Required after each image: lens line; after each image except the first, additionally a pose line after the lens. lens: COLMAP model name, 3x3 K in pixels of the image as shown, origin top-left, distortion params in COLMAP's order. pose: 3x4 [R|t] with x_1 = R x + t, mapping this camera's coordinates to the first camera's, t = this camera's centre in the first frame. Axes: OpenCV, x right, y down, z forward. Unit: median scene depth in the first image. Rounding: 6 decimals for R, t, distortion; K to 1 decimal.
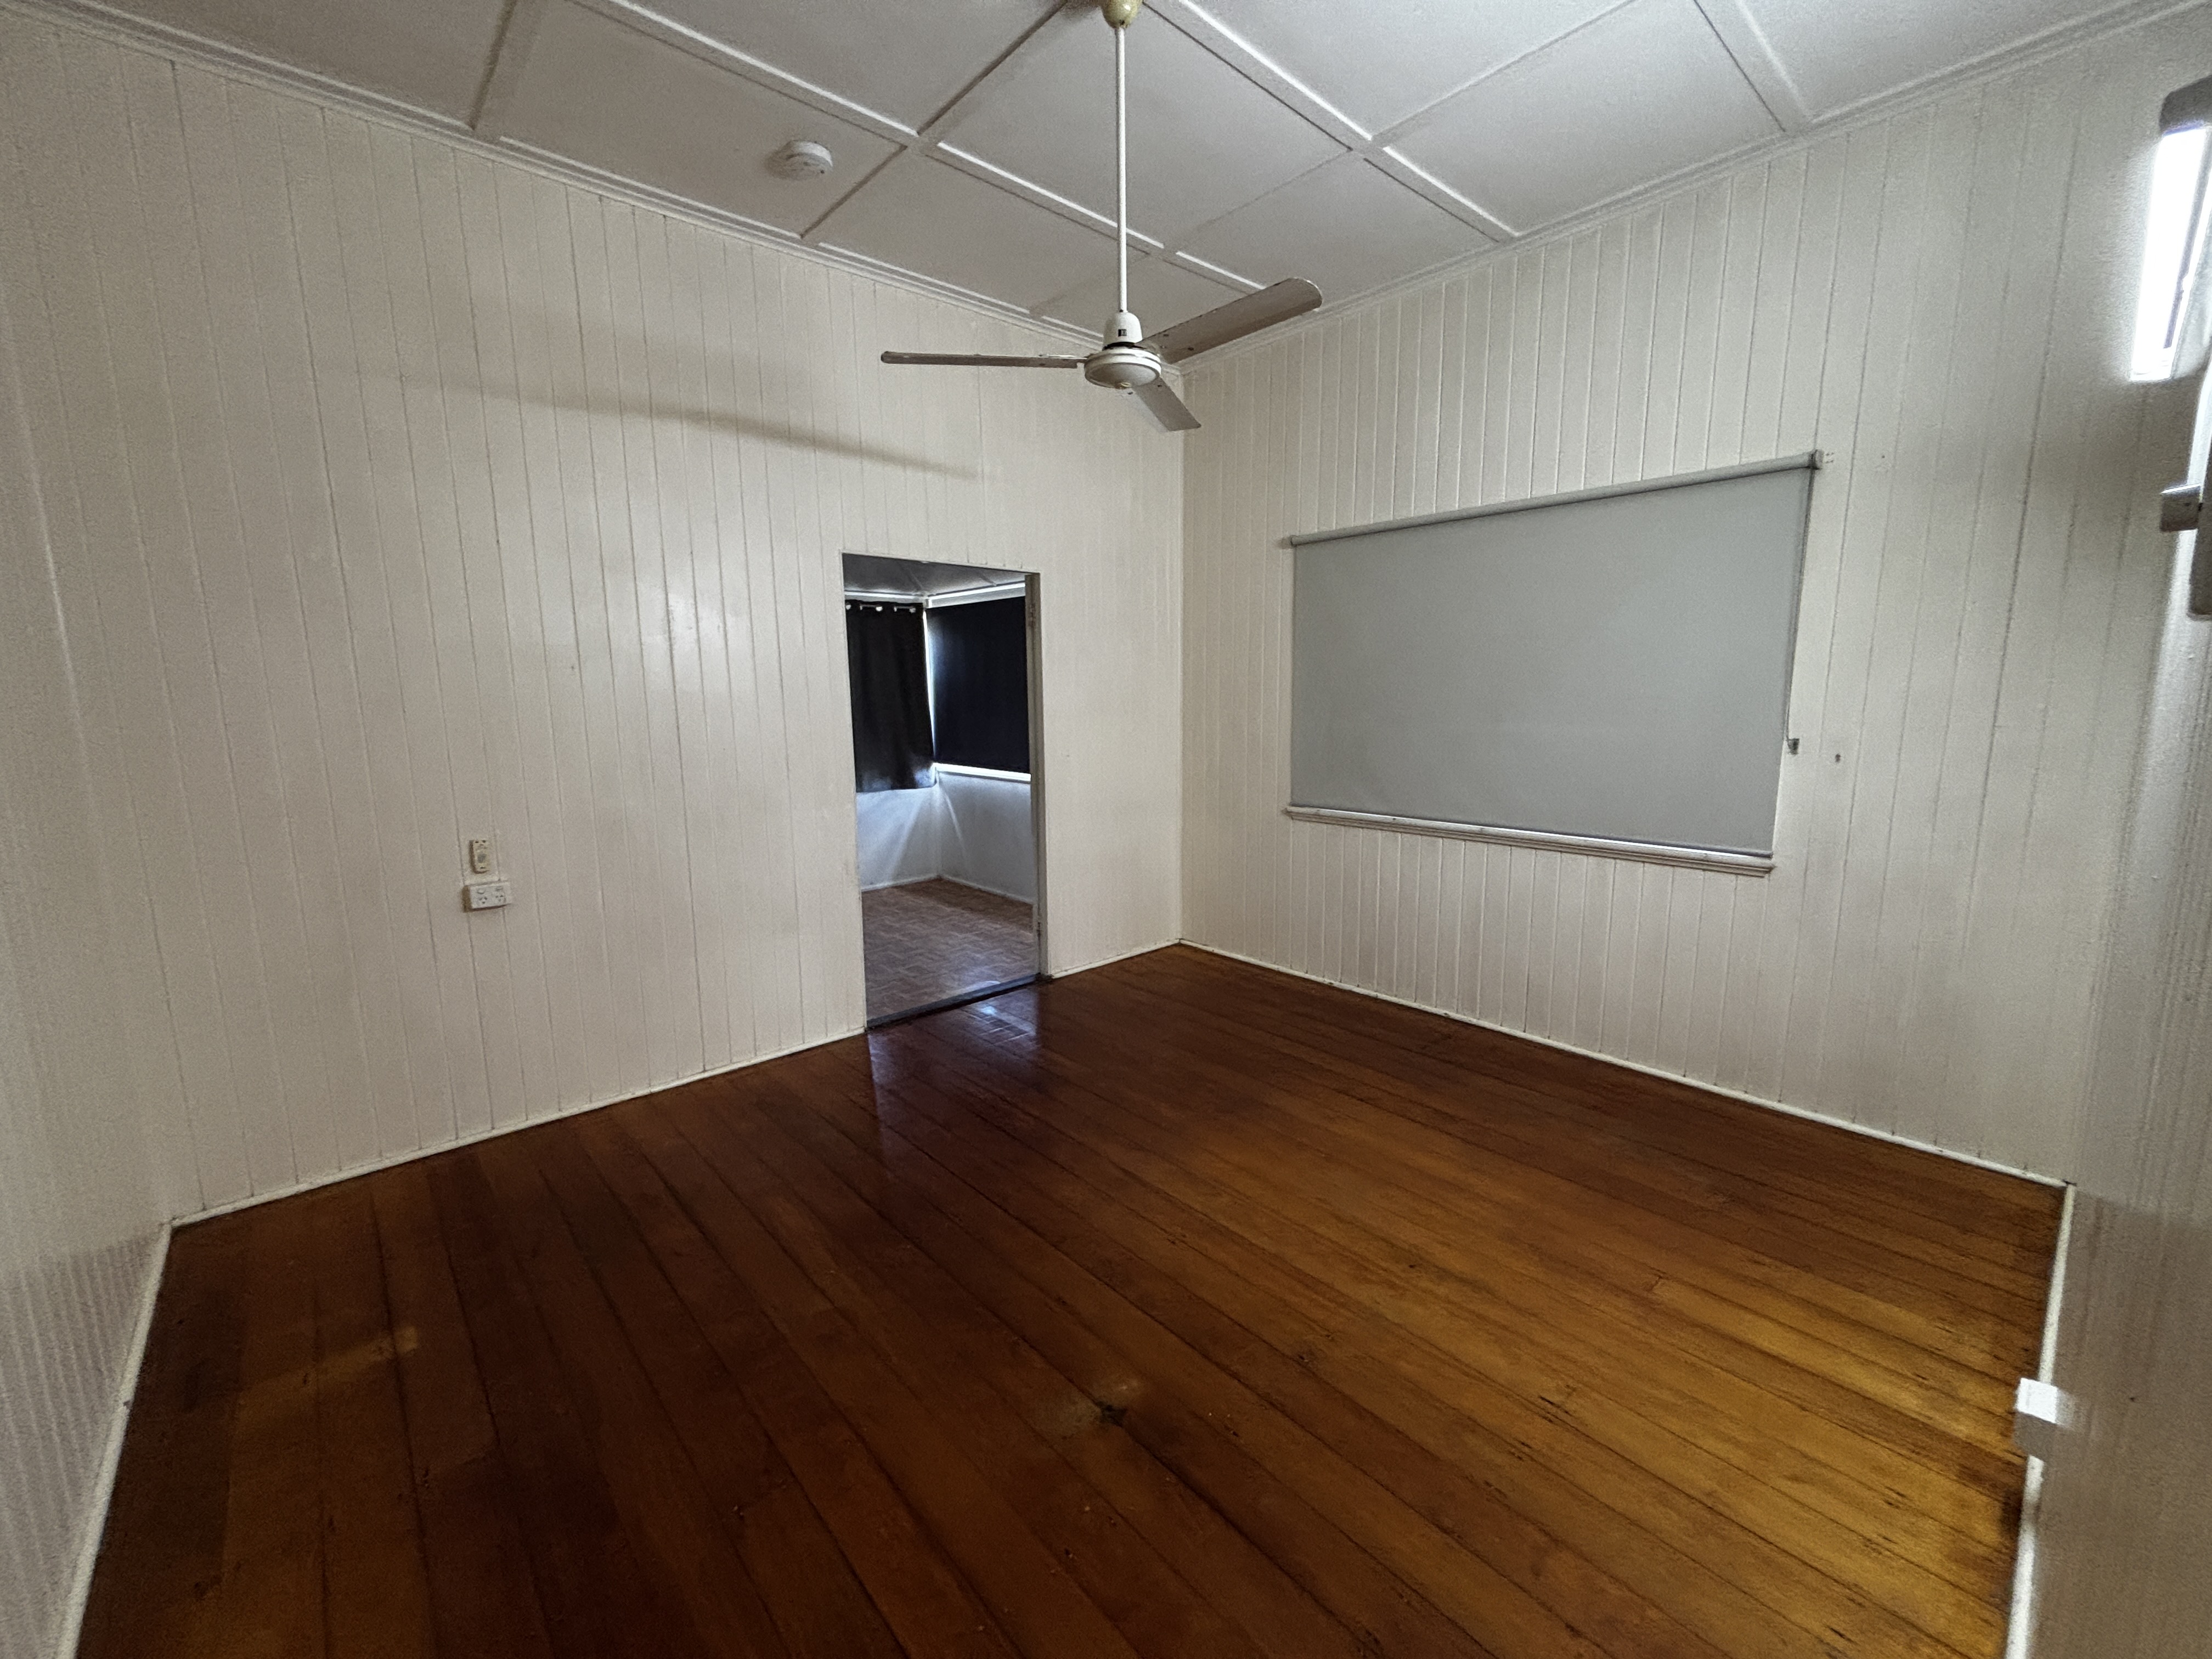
lens RADIAL K [[897.4, 0, 1099.5], [0, 897.4, 819.4], [0, 0, 1]] dist [0.000907, -0.000263]
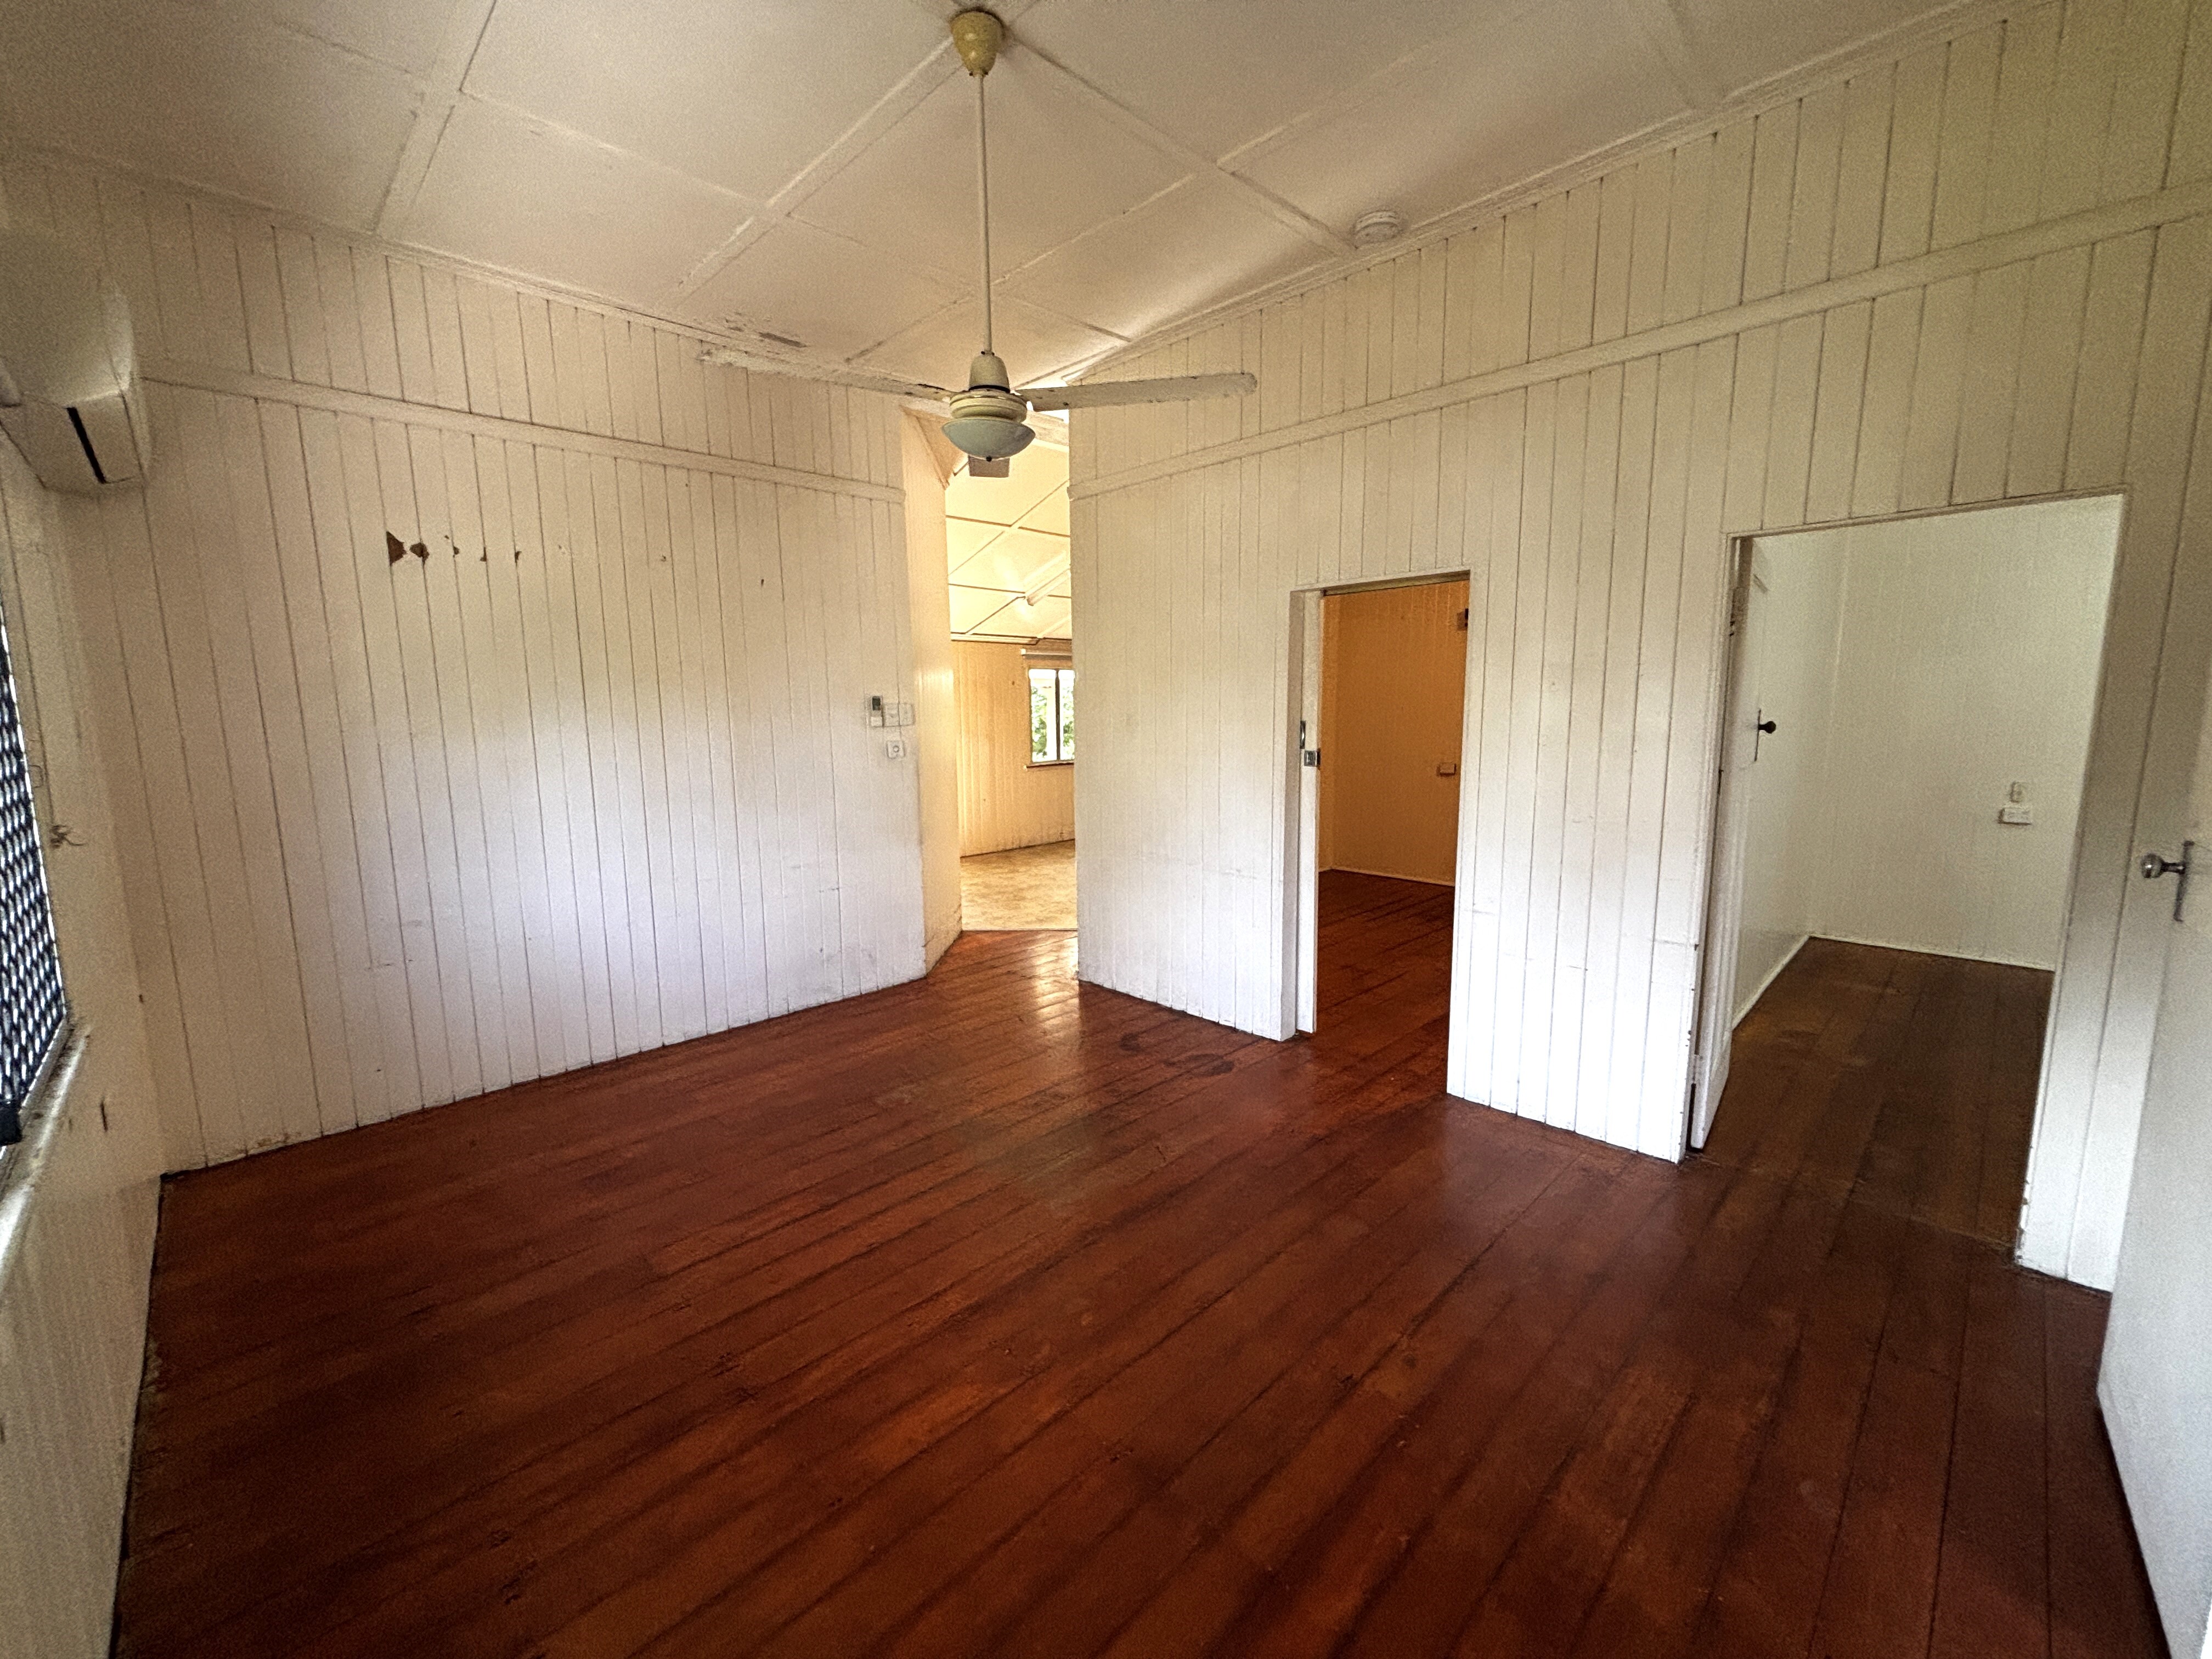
lens RADIAL K [[897.4, 0, 1100.2], [0, 897.4, 826.2], [0, 0, 1]] dist [0.000907, -0.000263]
pose [[0.049998, 0.145923, -0.988032, 0.868404], [-0.140597, 0.980446, 0.137688, 0.113516], [0.988804, 0.132030, 0.069536, -0.775936]]
